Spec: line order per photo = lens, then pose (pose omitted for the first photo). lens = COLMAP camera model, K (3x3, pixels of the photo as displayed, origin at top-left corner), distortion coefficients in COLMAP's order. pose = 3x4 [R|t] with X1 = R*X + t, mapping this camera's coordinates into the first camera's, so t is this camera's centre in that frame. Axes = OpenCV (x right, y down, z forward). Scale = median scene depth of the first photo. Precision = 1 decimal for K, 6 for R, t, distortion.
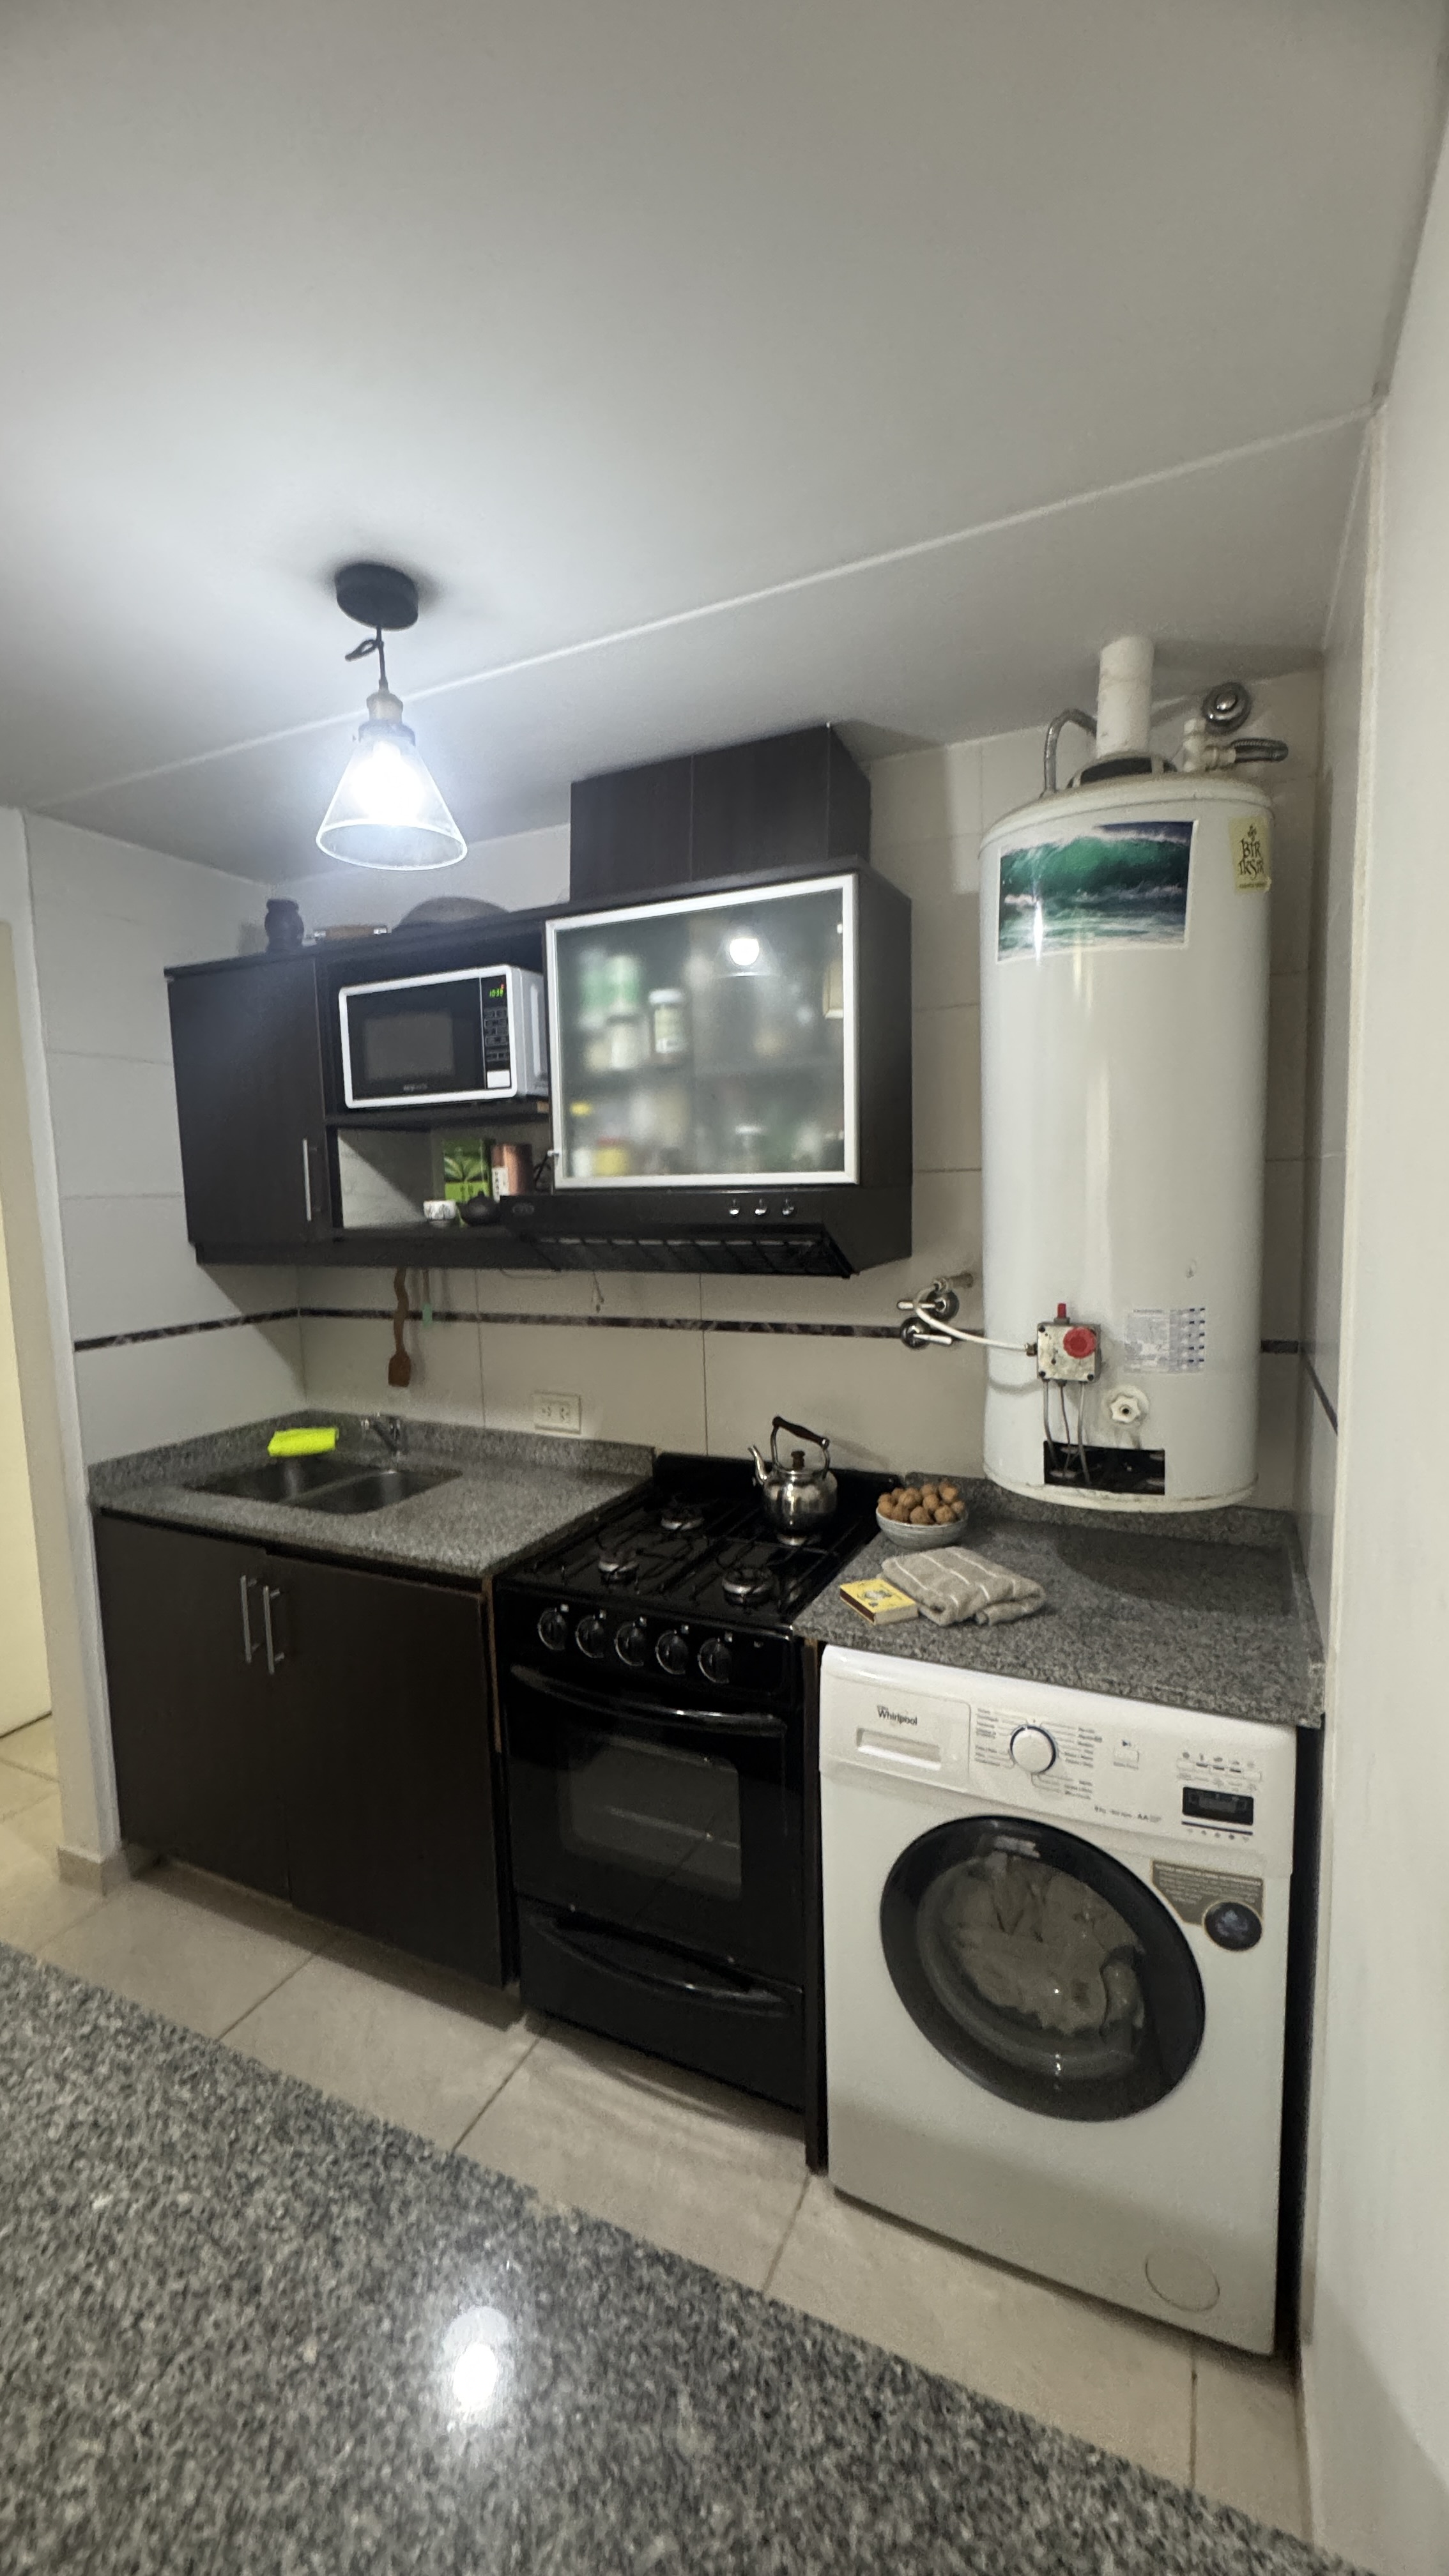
lens RADIAL K [[1021.3, 0, 726.8], [0, 1021.3, 1291.0], [0, 0, 1]] dist [-0.003410, -0.000416]
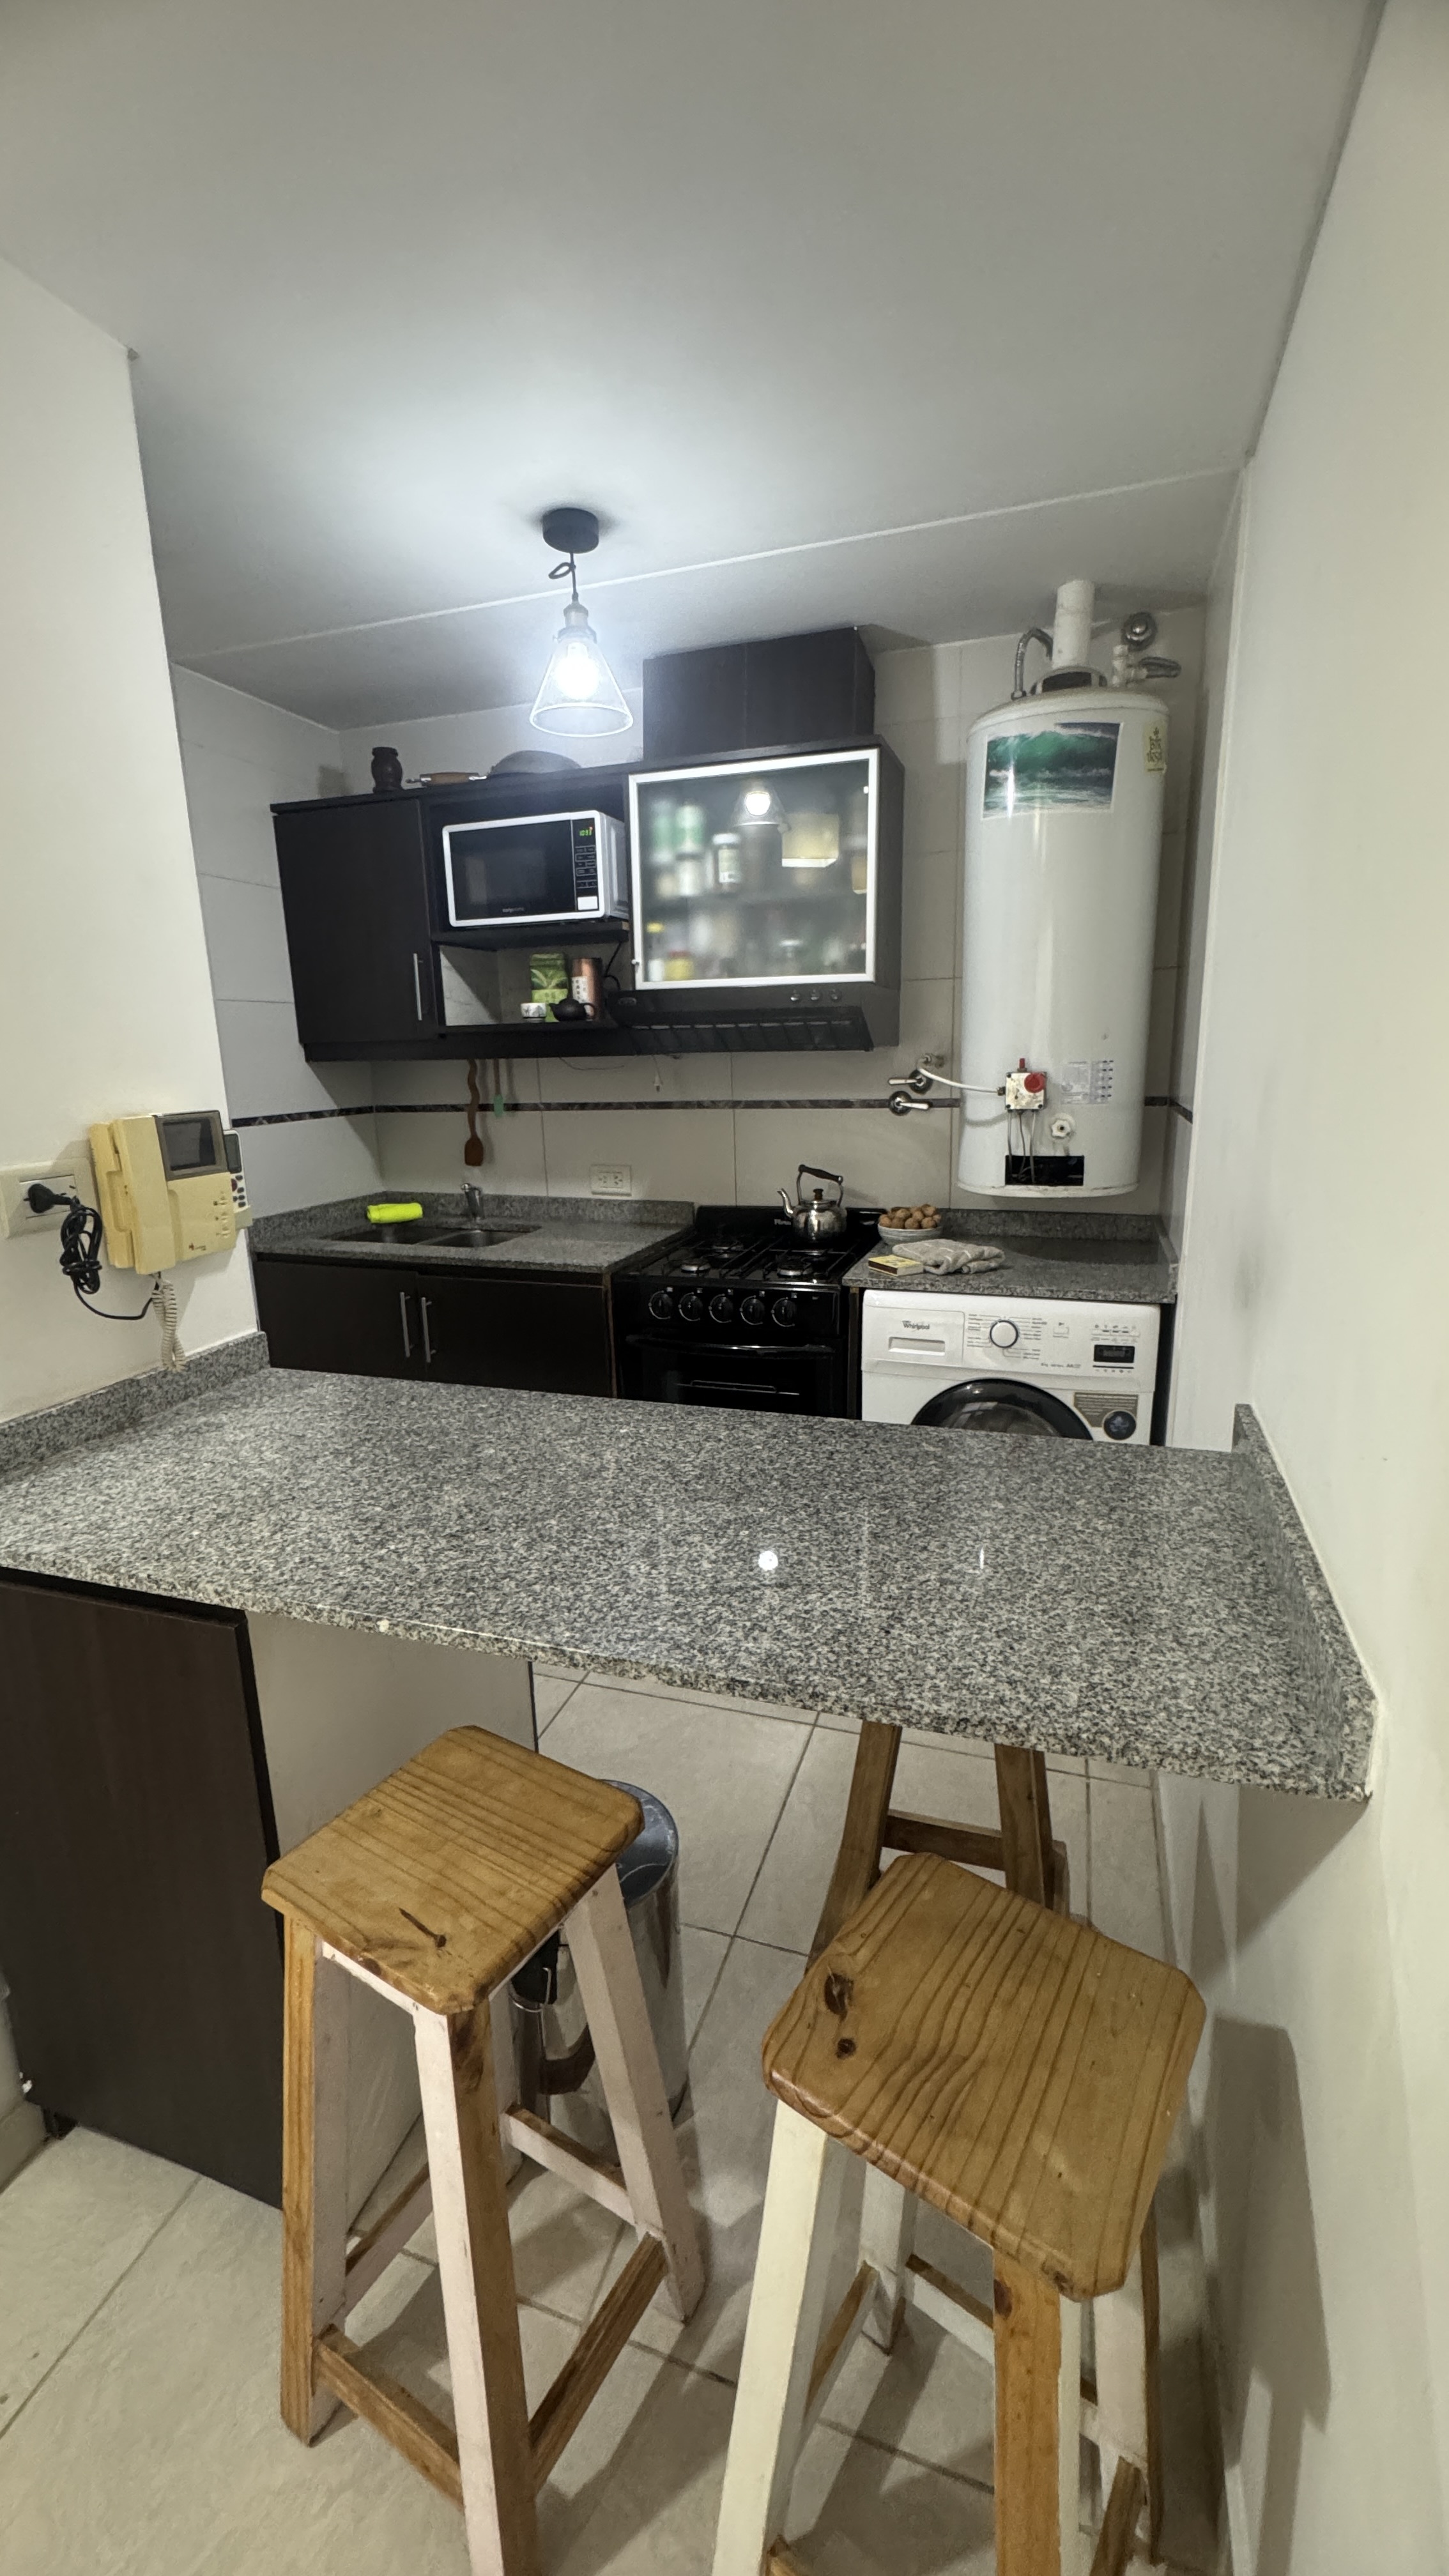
lens RADIAL K [[1021.3, 0, 724.0], [0, 1021.3, 1289.0], [0, 0, 1]] dist [-0.003410, -0.000416]
pose [[0.993187, -0.024740, 0.113877, -0.218540], [0.010184, 0.991892, 0.126673, 0.117231], [-0.116087, -0.124650, 0.985386, -0.358922]]
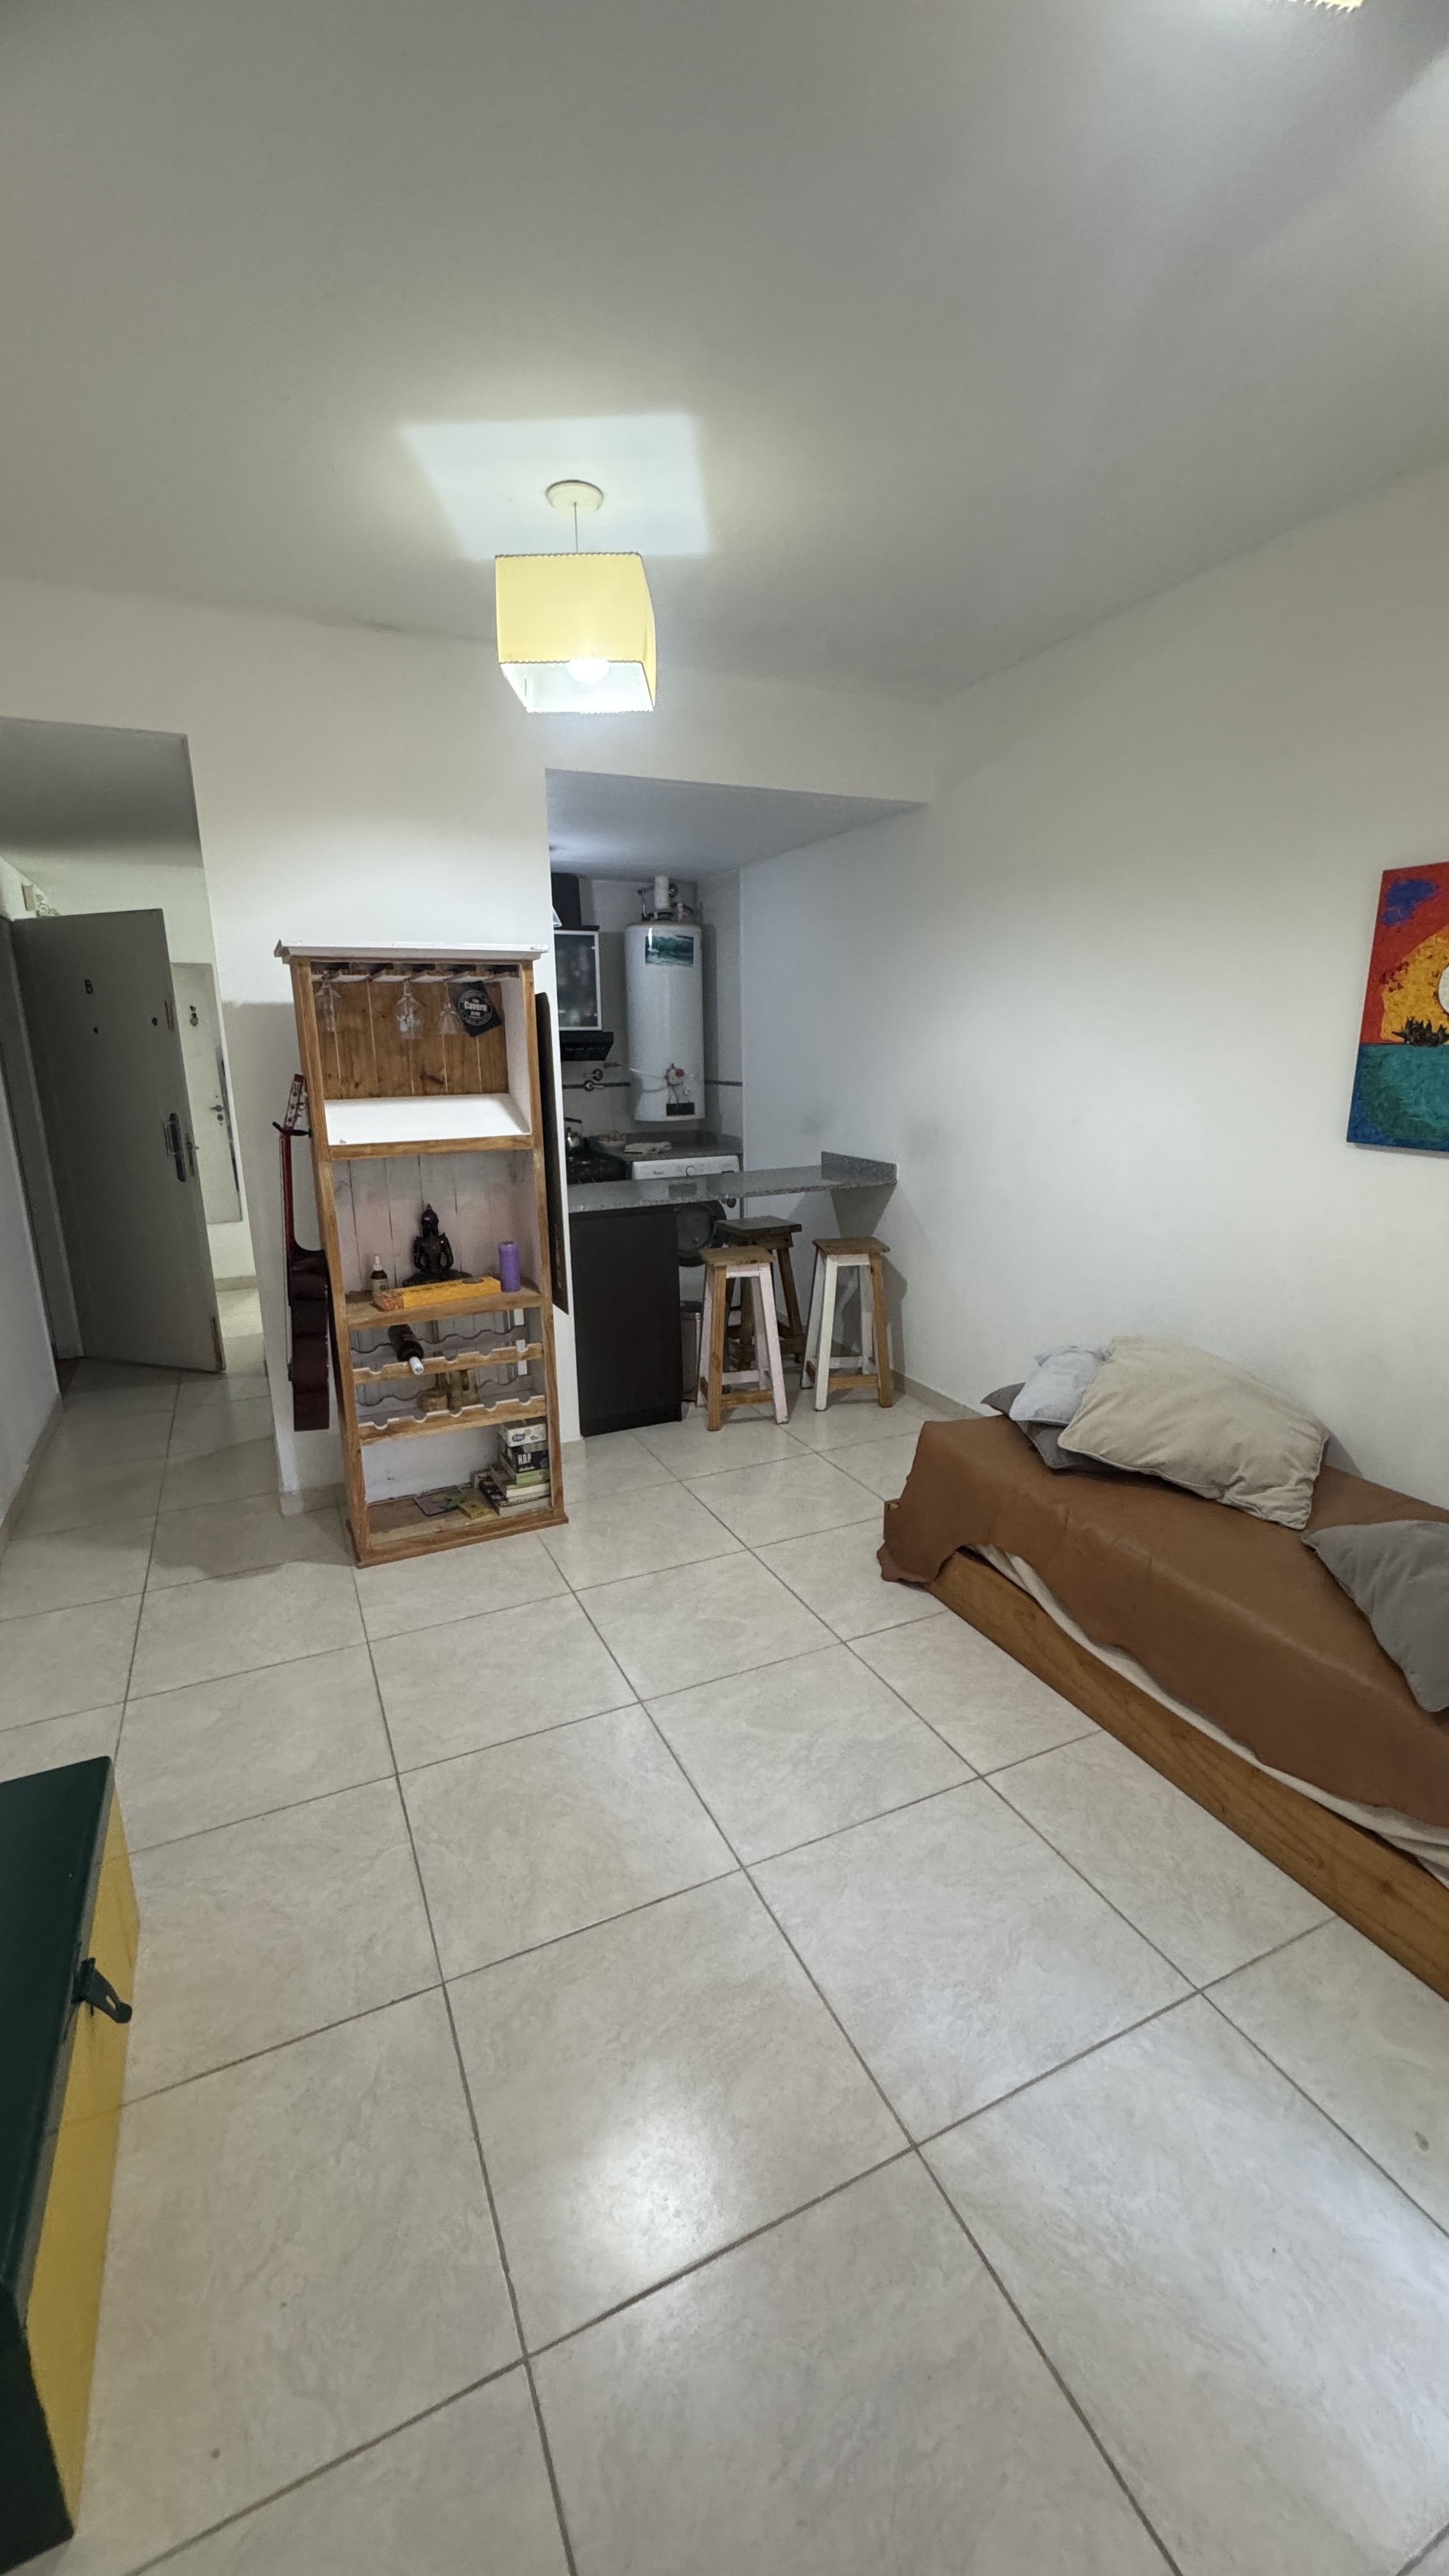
lens RADIAL K [[1021.3, 0, 718.1], [0, 1021.3, 1281.6], [0, 0, 1]] dist [-0.003410, -0.000416]
pose [[0.647160, -0.163122, 0.744698, -1.882421], [0.080824, 0.986015, 0.145743, 0.204018], [-0.758058, -0.034130, 0.651294, -1.207897]]
